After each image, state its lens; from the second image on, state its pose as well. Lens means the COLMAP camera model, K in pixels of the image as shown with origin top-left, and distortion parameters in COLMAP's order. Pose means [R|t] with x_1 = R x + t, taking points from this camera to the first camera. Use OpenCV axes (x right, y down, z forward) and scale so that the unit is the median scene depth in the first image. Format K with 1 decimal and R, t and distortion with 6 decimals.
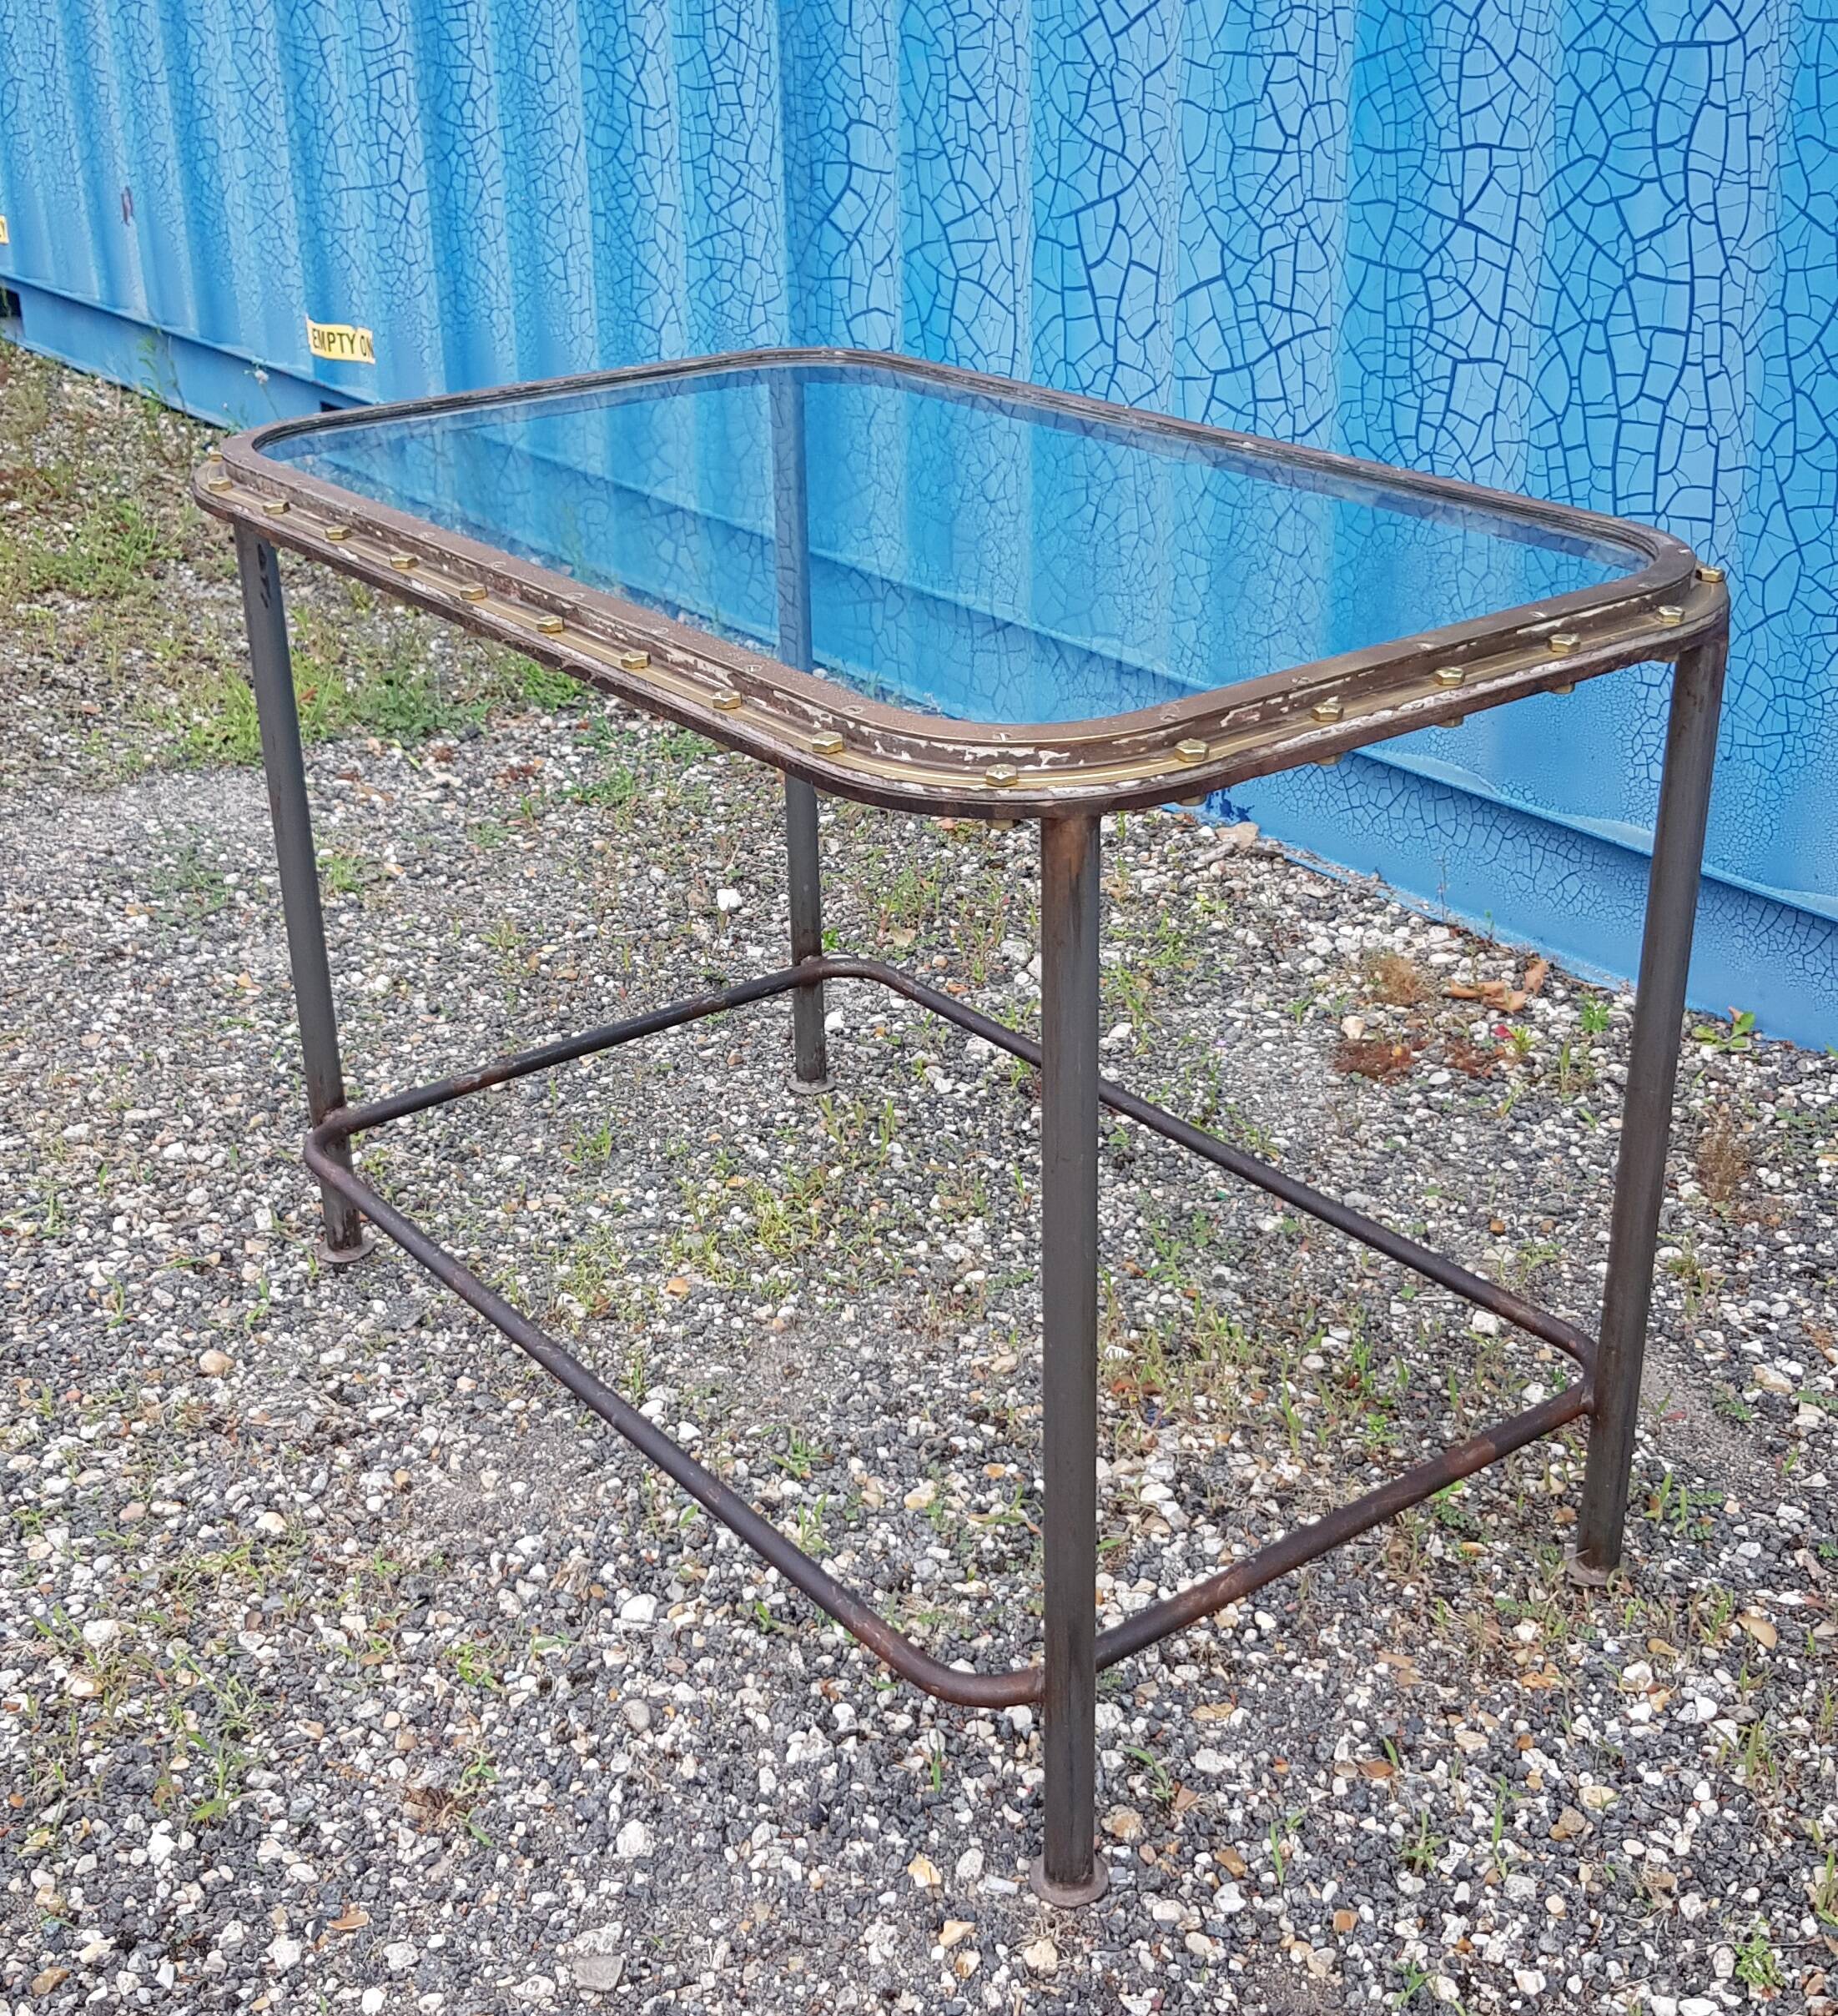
lens RADIAL K [[2573.3, 0, 921.4], [0, 2573.3, 1013.7], [0, 0, 1]] dist [0.012721, 0.000000]
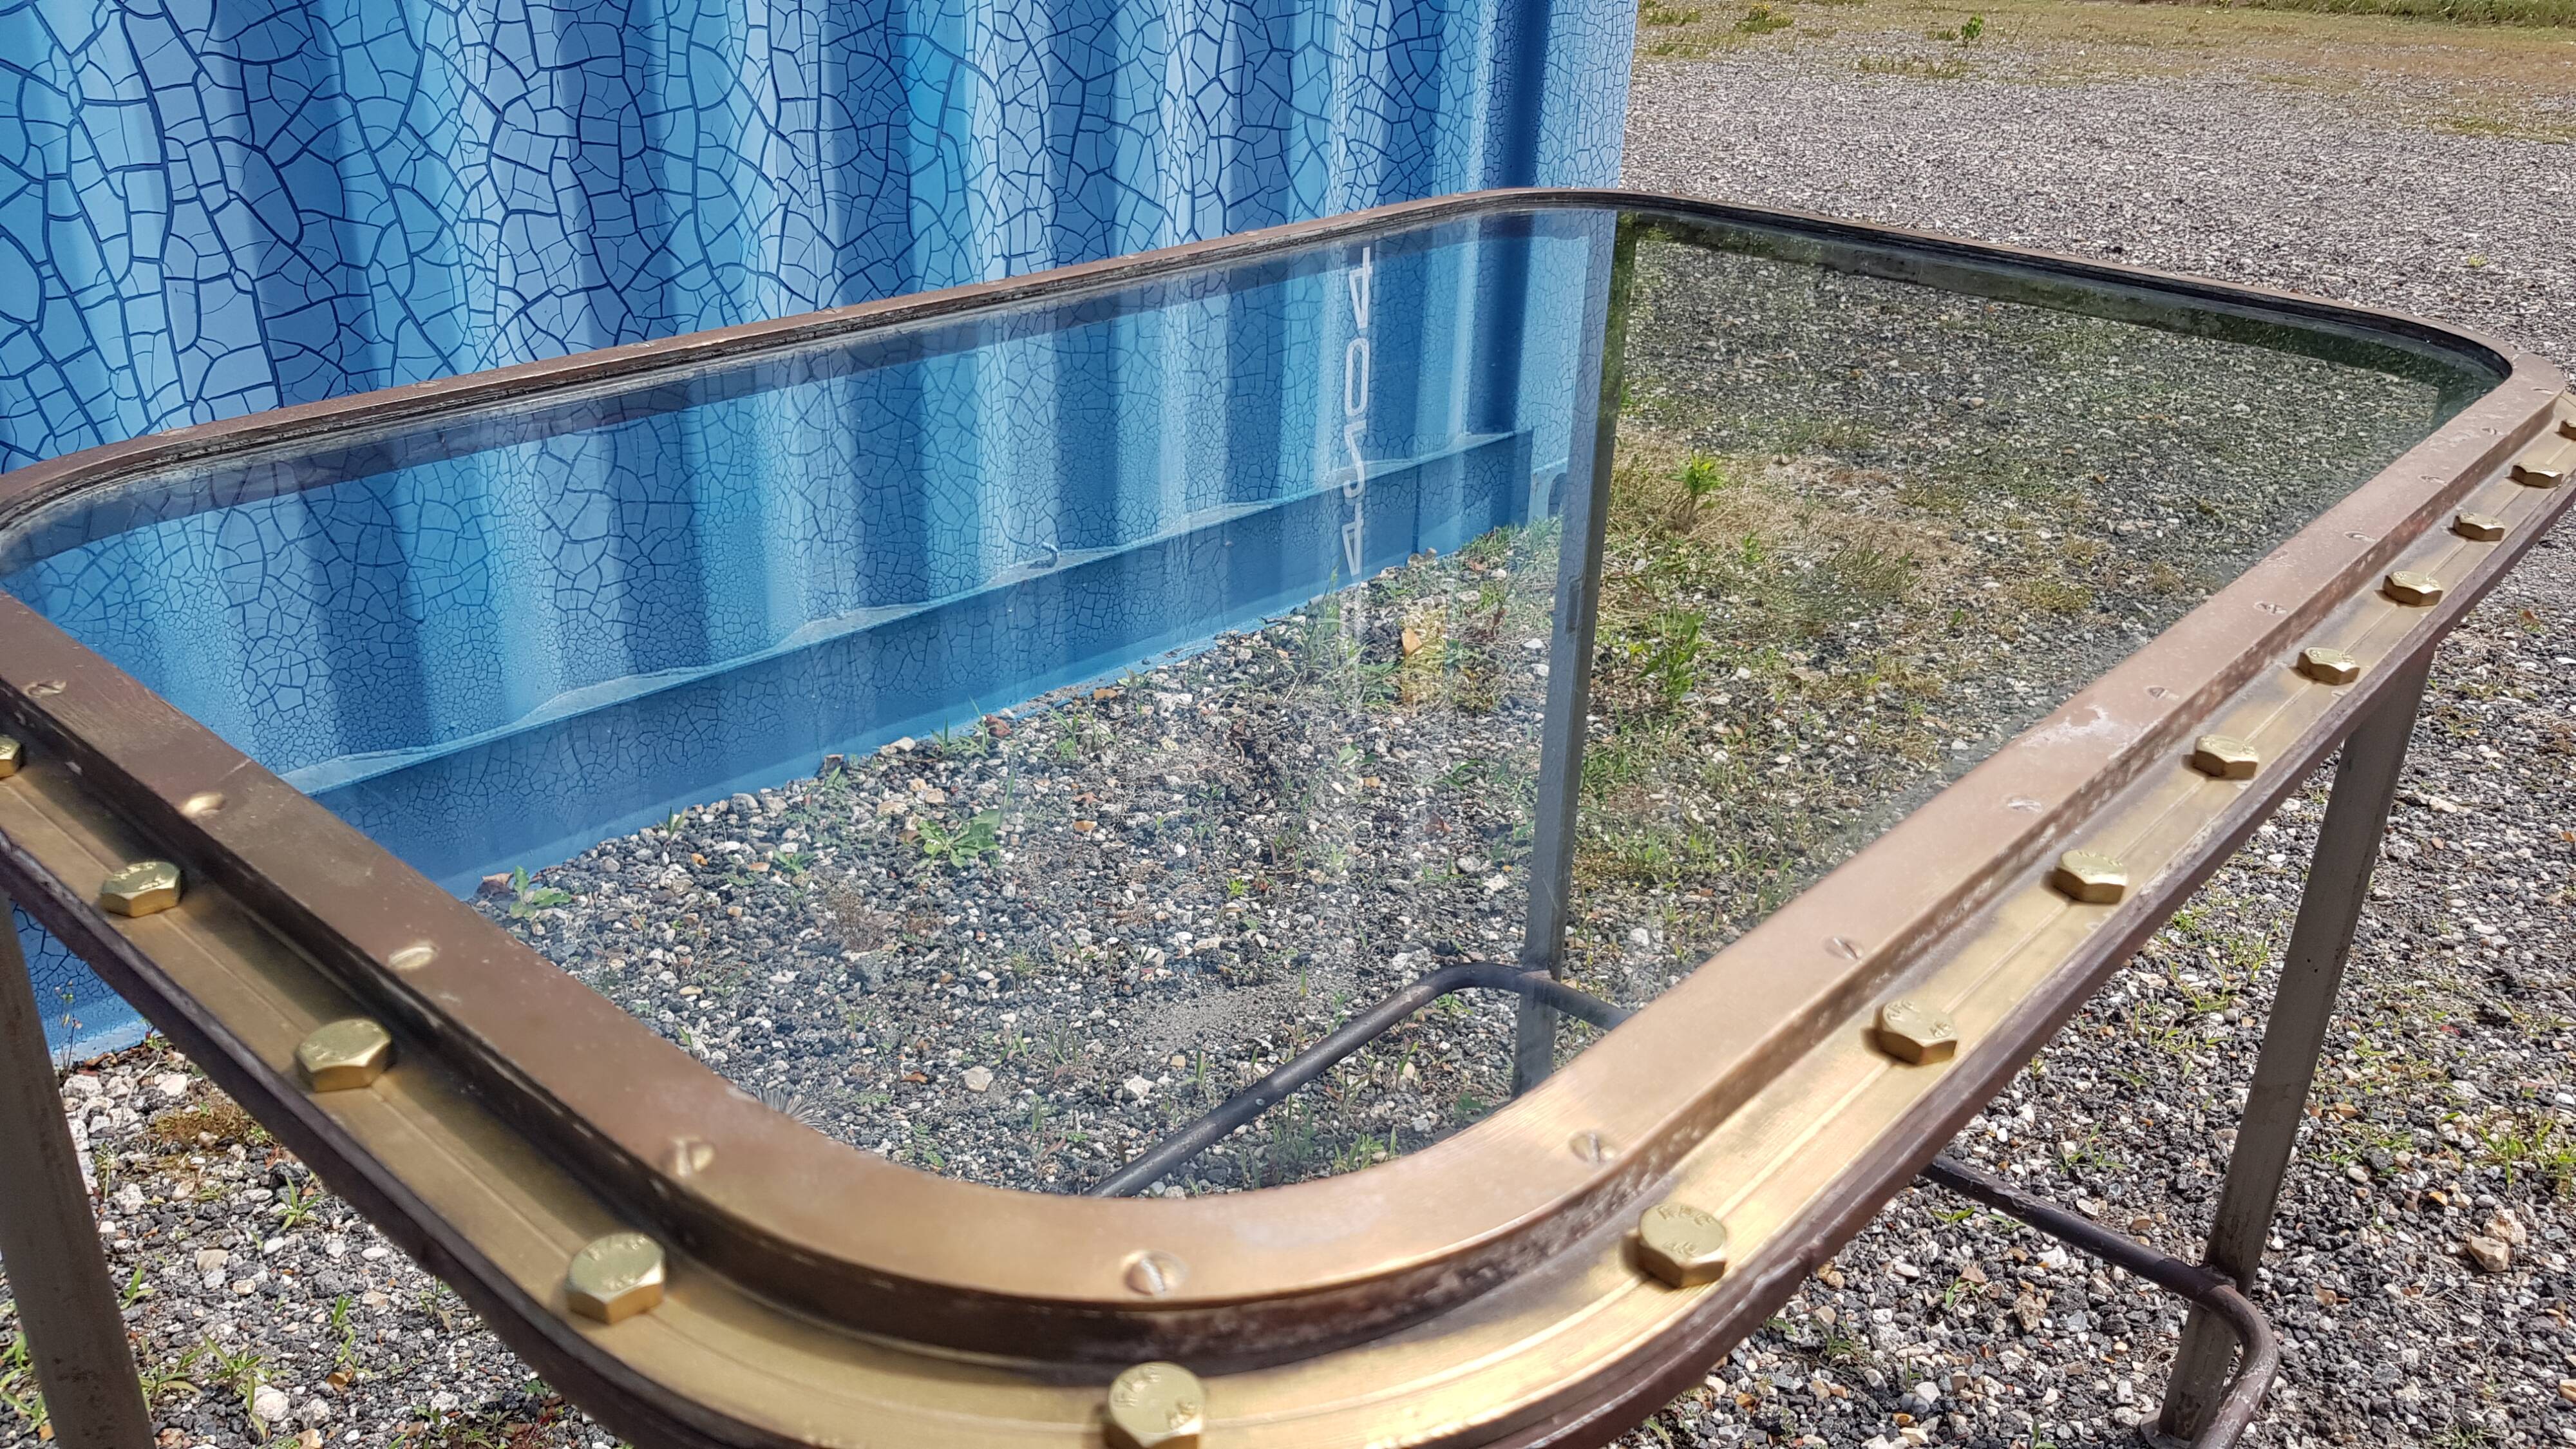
lens RADIAL K [[1998.6, 0, 1351.7], [0, 1998.6, 712.1], [0, 0, 1]] dist [0.030049, -0.082424]
pose [[-0.184246, -0.398456, 0.898491, -0.338283], [0.378934, 0.814675, 0.438991, -0.239091], [-0.906897, 0.421351, 0.000887, 0.694017]]
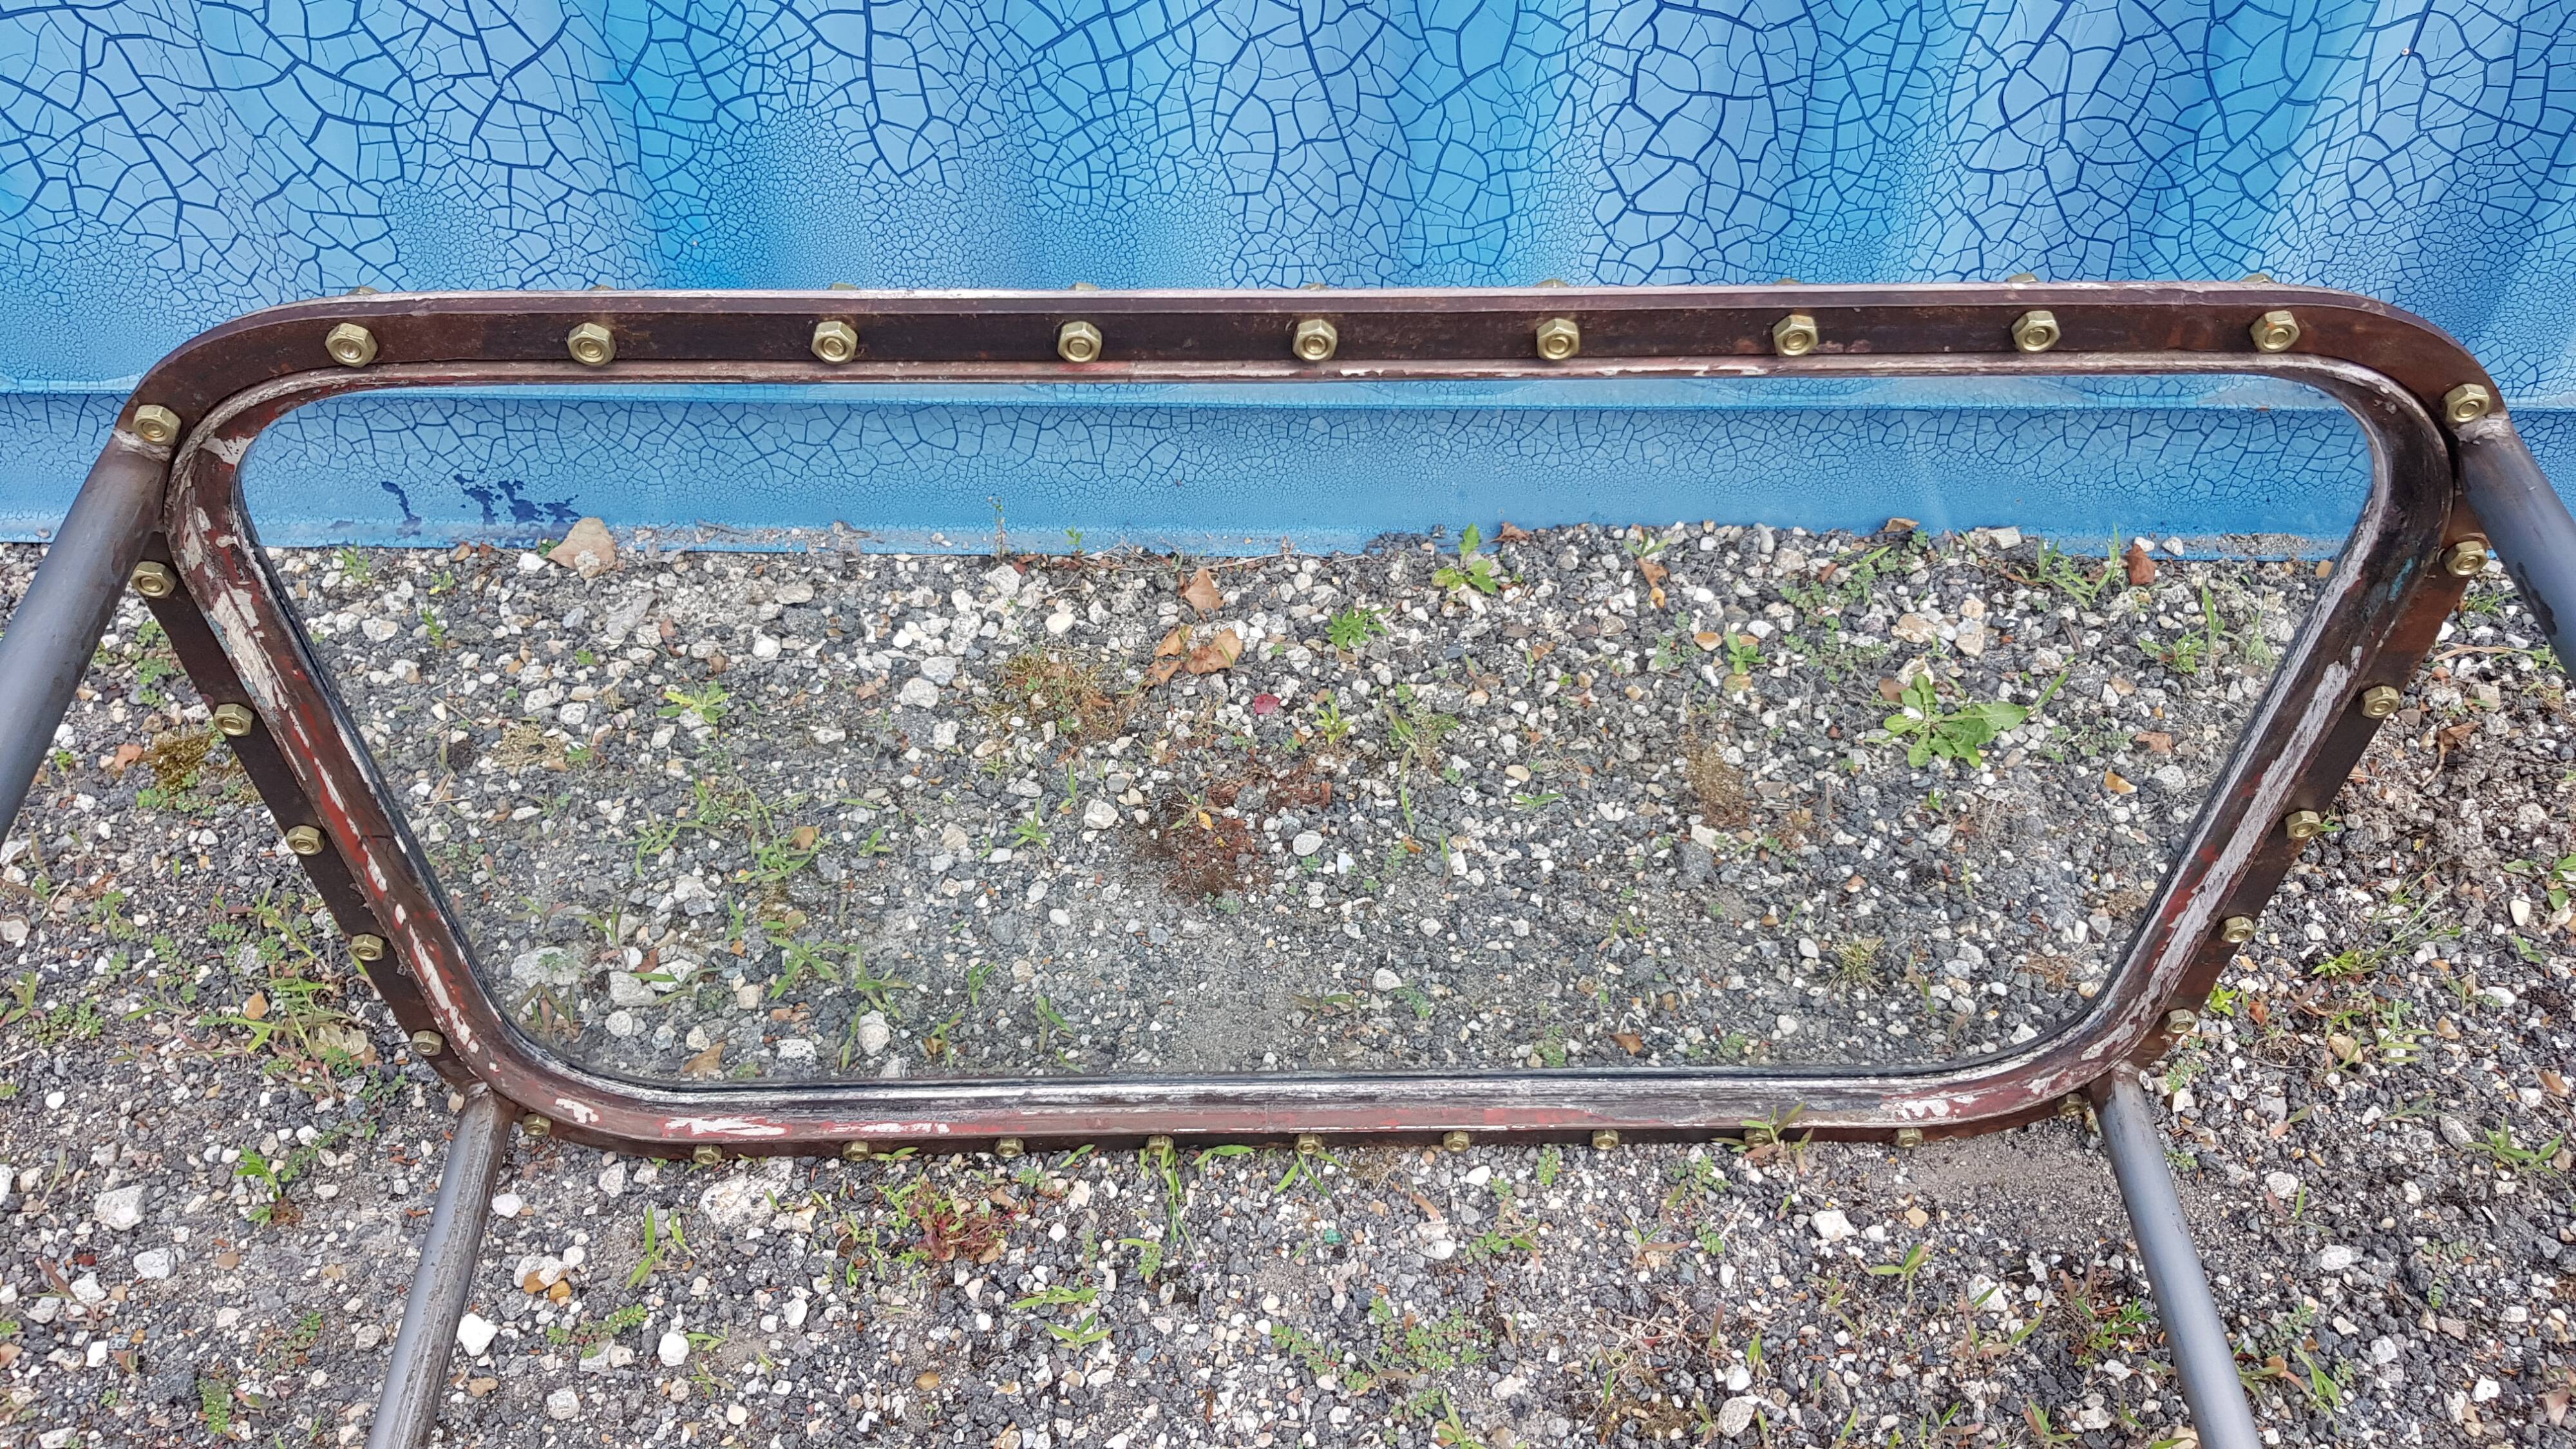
lens RADIAL K [[1998.6, 0, 1288.9], [0, 1998.6, 729.4], [0, 0, 1]] dist [0.030049, -0.082424]
pose [[0.619326, -0.567064, 0.543023, -0.089807], [0.327549, 0.815180, 0.477696, -0.262397], [-0.713545, -0.117983, 0.690603, 0.586482]]
